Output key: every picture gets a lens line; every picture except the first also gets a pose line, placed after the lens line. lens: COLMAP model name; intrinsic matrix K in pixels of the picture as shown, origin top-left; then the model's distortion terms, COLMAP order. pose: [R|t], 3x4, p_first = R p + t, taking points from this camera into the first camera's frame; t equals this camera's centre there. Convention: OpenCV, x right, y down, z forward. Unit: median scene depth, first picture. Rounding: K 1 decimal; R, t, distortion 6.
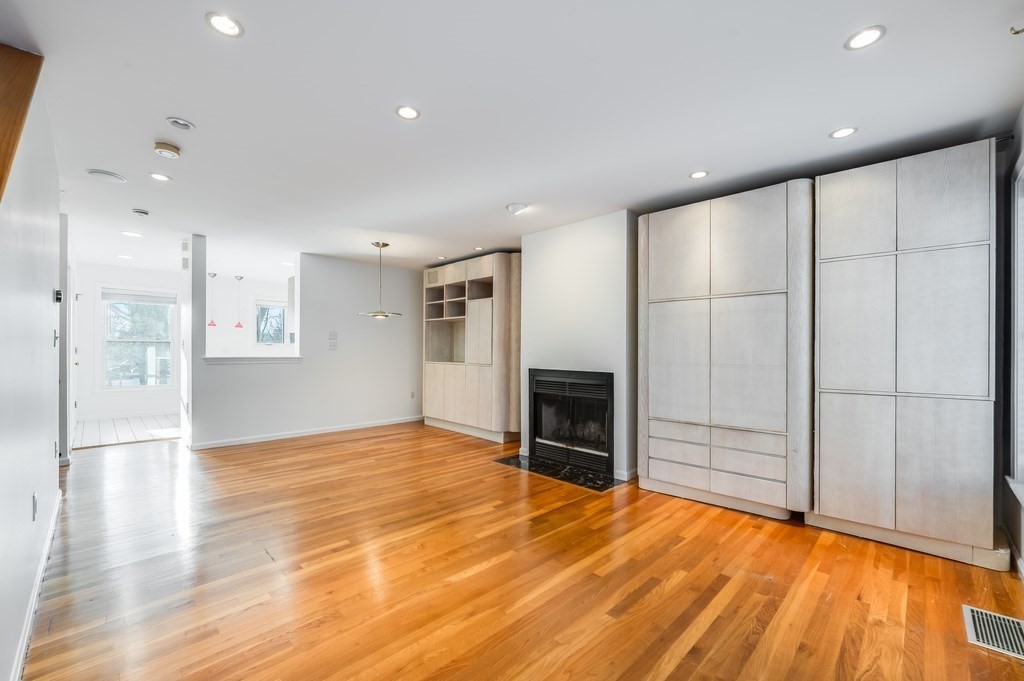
lens RADIAL K [[410.9, 0, 509.6], [0, 410.9, 348.3], [0, 0, 1]] dist [-0.001212, 0.000052]
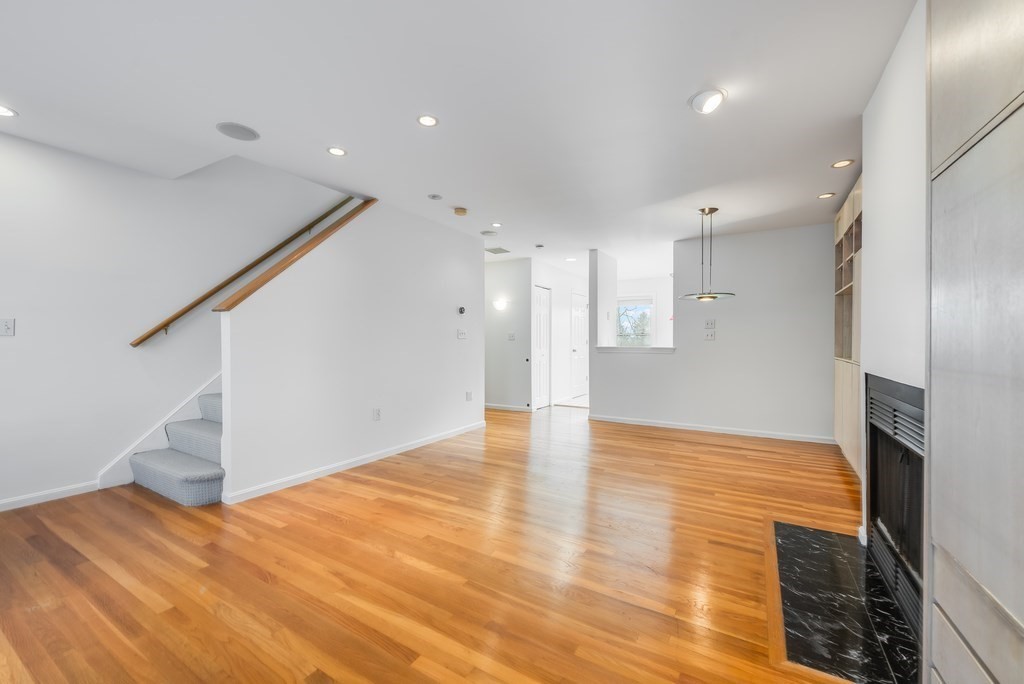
lens RADIAL K [[413.2, 0, 509.5], [0, 413.2, 340.9], [0, 0, 1]] dist [-0.001664, -0.000031]
pose [[0.255279, -0.004400, -0.966858, 0.427217], [0.003823, 0.999986, -0.003541, 0.009612], [0.966860, -0.002792, 0.255292, 0.451597]]
